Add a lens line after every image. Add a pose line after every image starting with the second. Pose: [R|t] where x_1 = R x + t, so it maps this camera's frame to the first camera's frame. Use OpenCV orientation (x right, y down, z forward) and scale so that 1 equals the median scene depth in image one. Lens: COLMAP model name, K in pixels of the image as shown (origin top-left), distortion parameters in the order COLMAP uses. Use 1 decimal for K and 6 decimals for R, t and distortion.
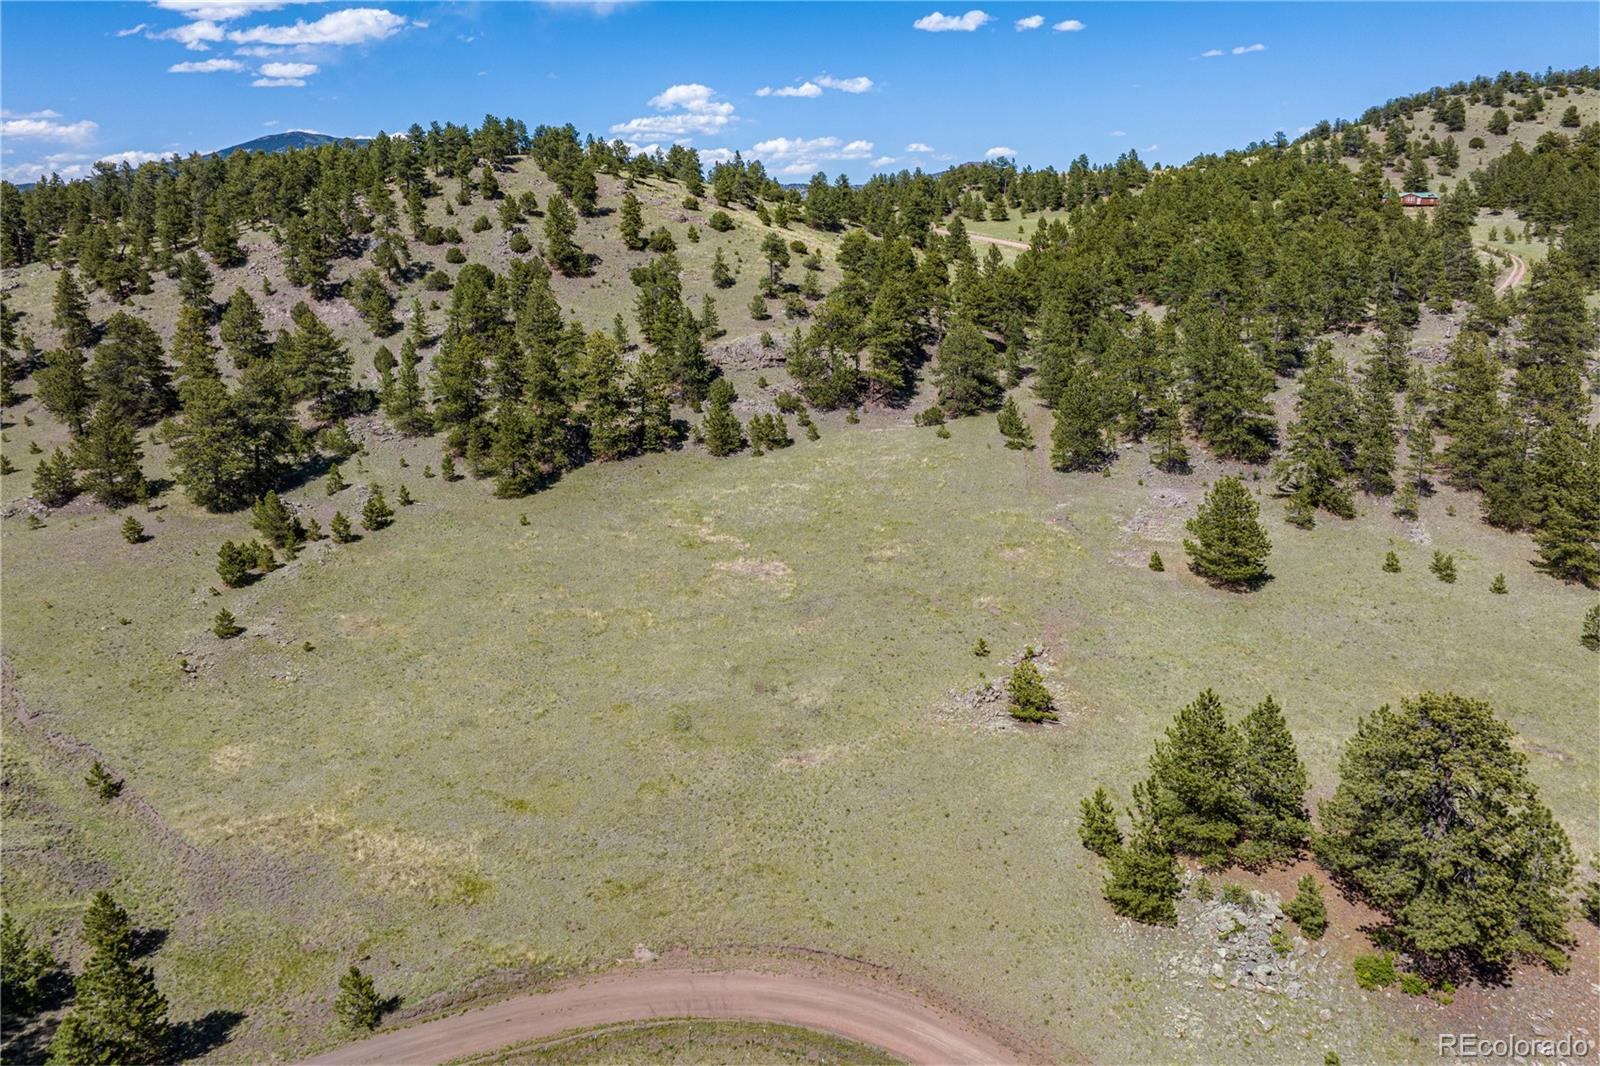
lens RADIAL K [[1129.3, 0, 800.0], [0, 1129.3, 533.0], [0, 0, 1]] dist [0.004754, -0.036489]
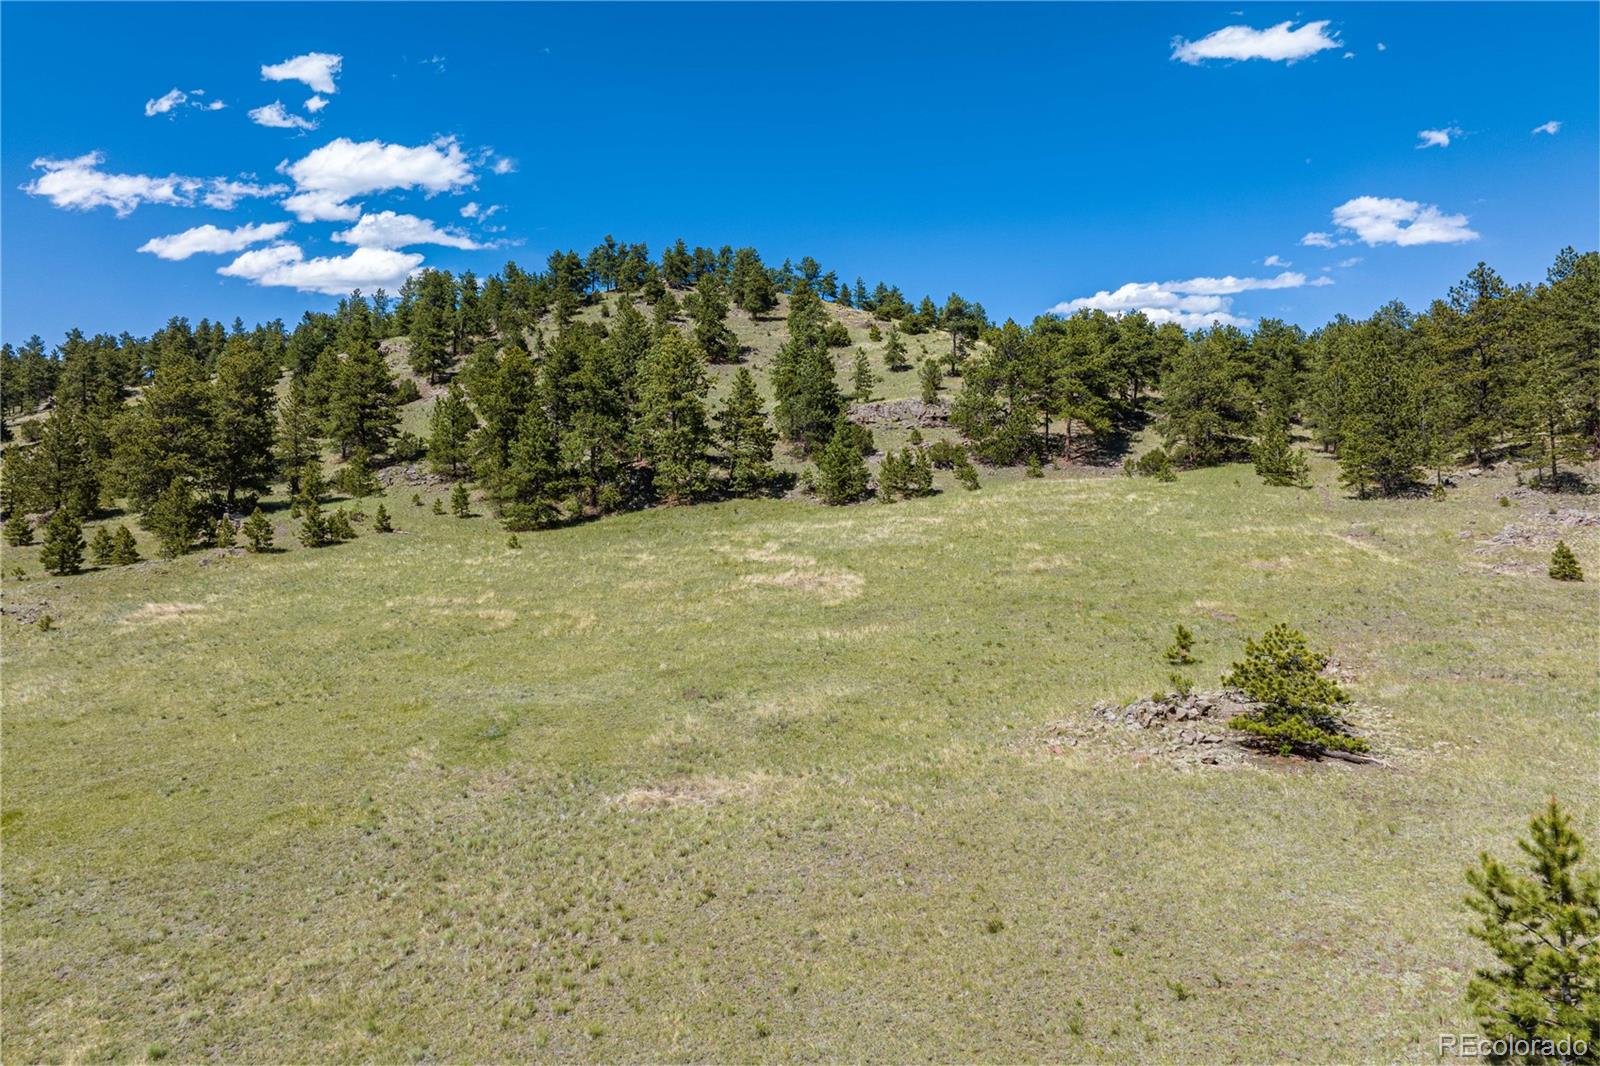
lens RADIAL K [[1129.3, 0, 800.0], [0, 1129.3, 533.0], [0, 0, 1]] dist [0.004754, -0.036489]
pose [[0.972060, 0.006374, -0.234647, 0.073214], [-0.059868, 0.973304, -0.221573, 0.105013], [0.226971, 0.229431, 0.946491, 0.323794]]
